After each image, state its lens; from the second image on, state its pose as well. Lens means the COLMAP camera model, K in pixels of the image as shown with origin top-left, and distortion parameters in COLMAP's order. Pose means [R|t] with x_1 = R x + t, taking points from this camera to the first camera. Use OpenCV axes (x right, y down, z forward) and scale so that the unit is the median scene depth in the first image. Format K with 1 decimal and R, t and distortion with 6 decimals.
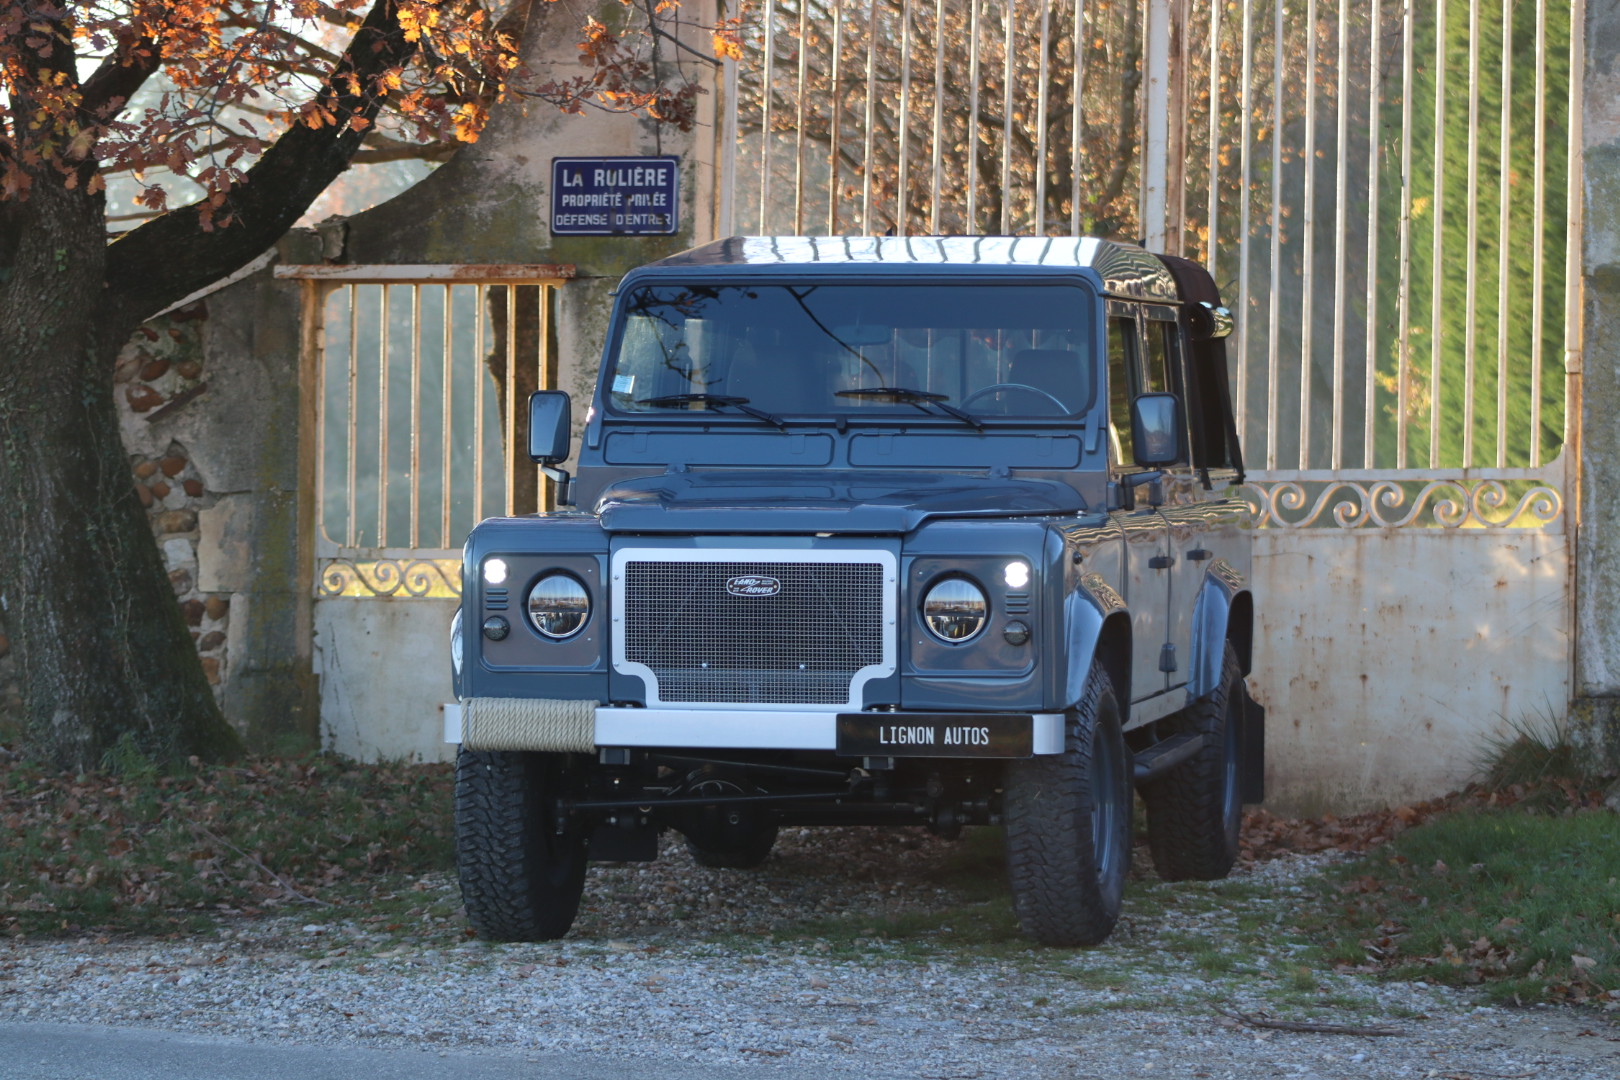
lens RADIAL K [[5816.3, 0, 810.0], [0, 5816.3, 540.0], [0, 0, 1]] dist [-0.054300, -0.916127]
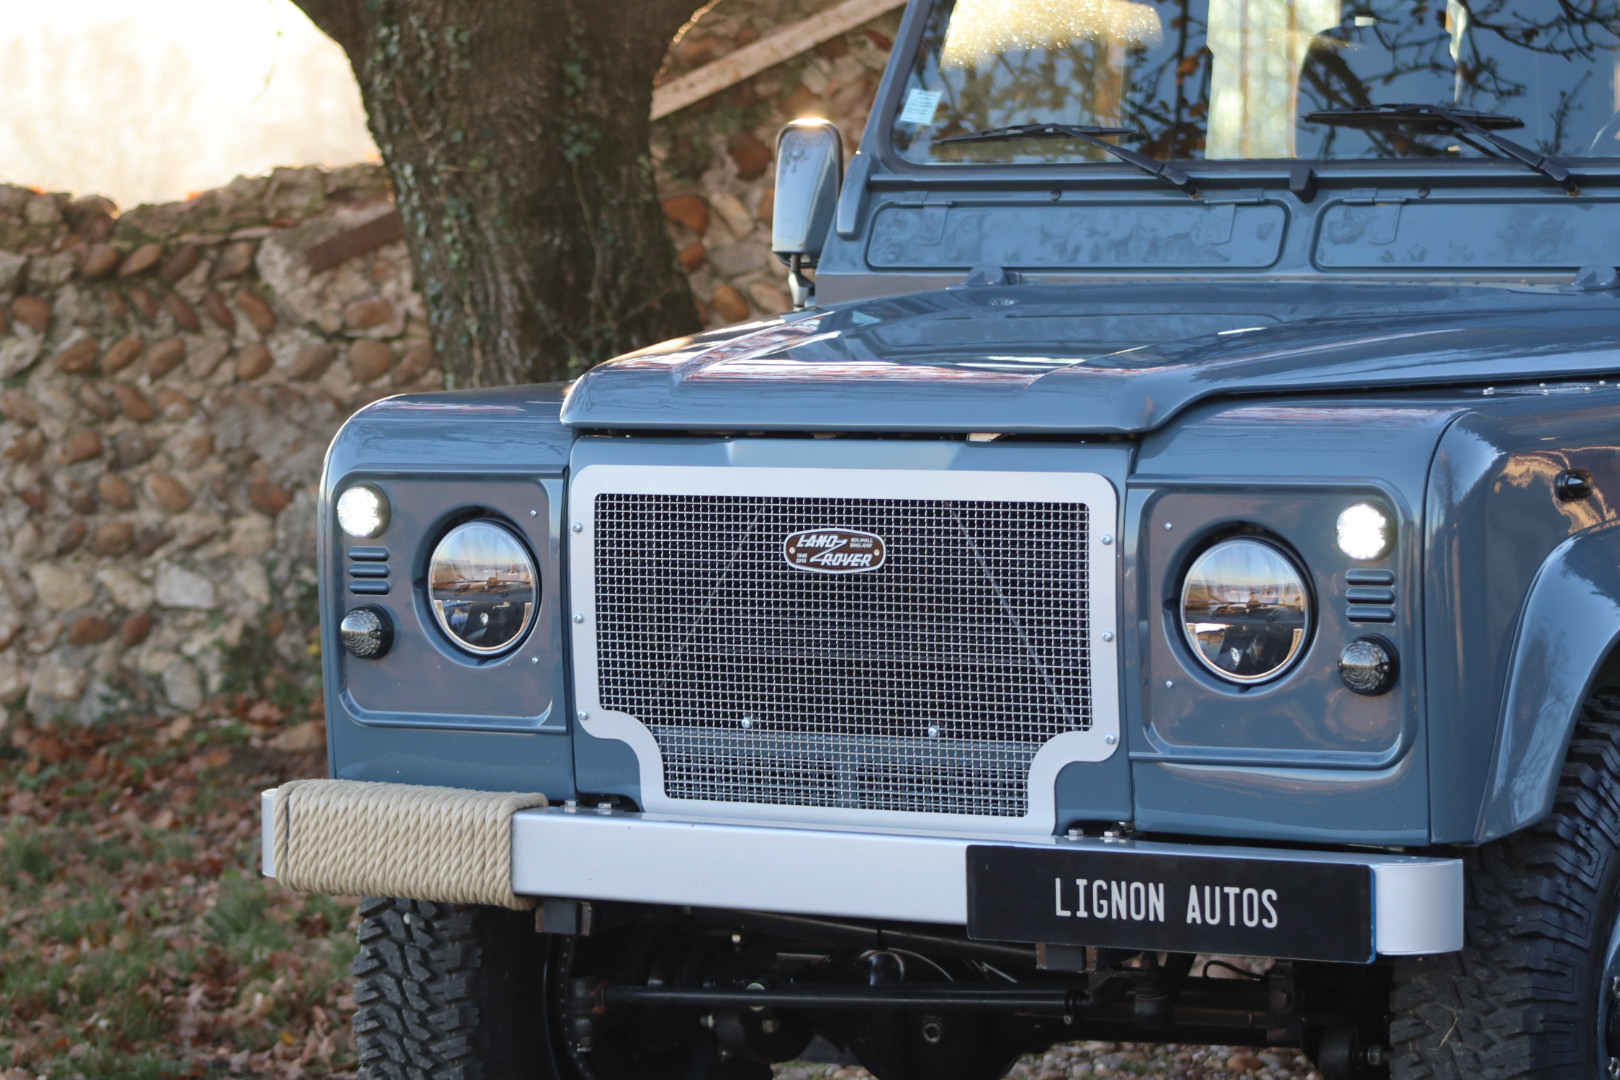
lens RADIAL K [[5816.3, 0, 810.0], [0, 5816.3, 540.0], [0, 0, 1]] dist [-0.054300, -0.916127]
pose [[0.932676, 0.004913, -0.360681, 0.139677], [0.011646, 0.998976, 0.043721, -0.011697], [0.360526, -0.044978, 0.931664, 0.534051]]
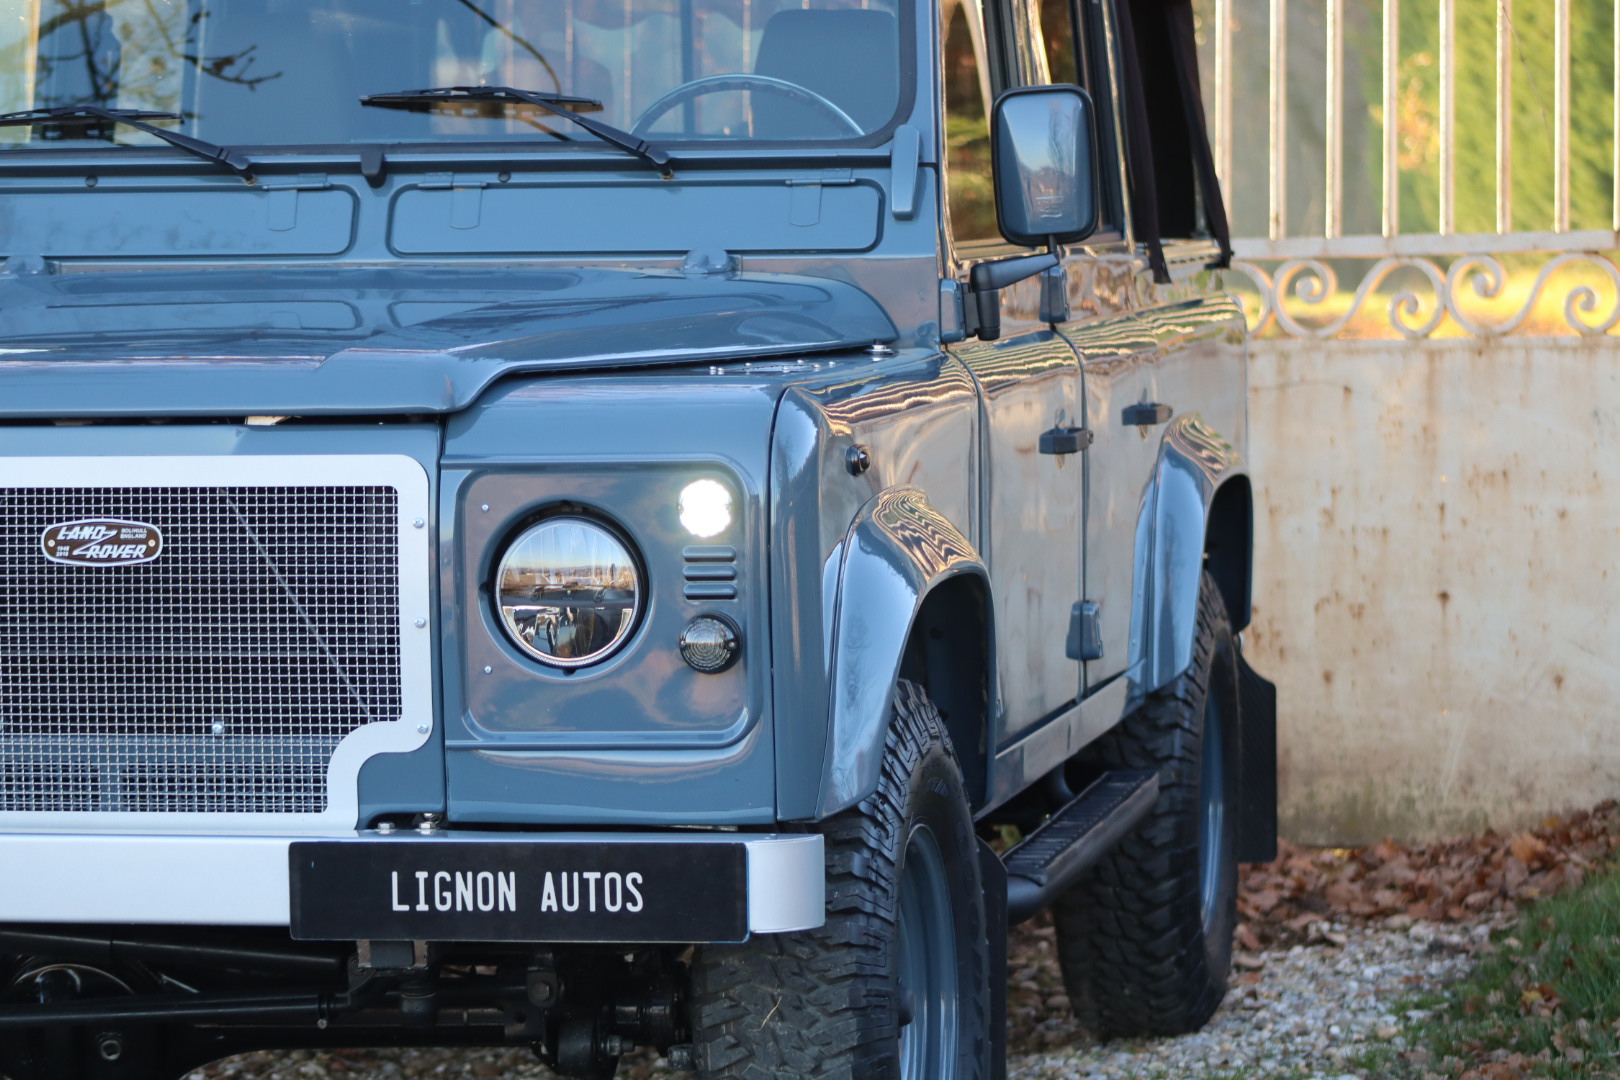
lens RADIAL K [[5983.7, 0, 812.6], [0, 5983.7, 570.1], [0, 0, 1]] dist [-0.068599, 1.254811]
pose [[0.999822, -0.018164, 0.005103, 0.037502], [0.017918, 0.998842, 0.044643, -0.008180], [-0.005908, -0.044543, 0.998990, 0.513978]]
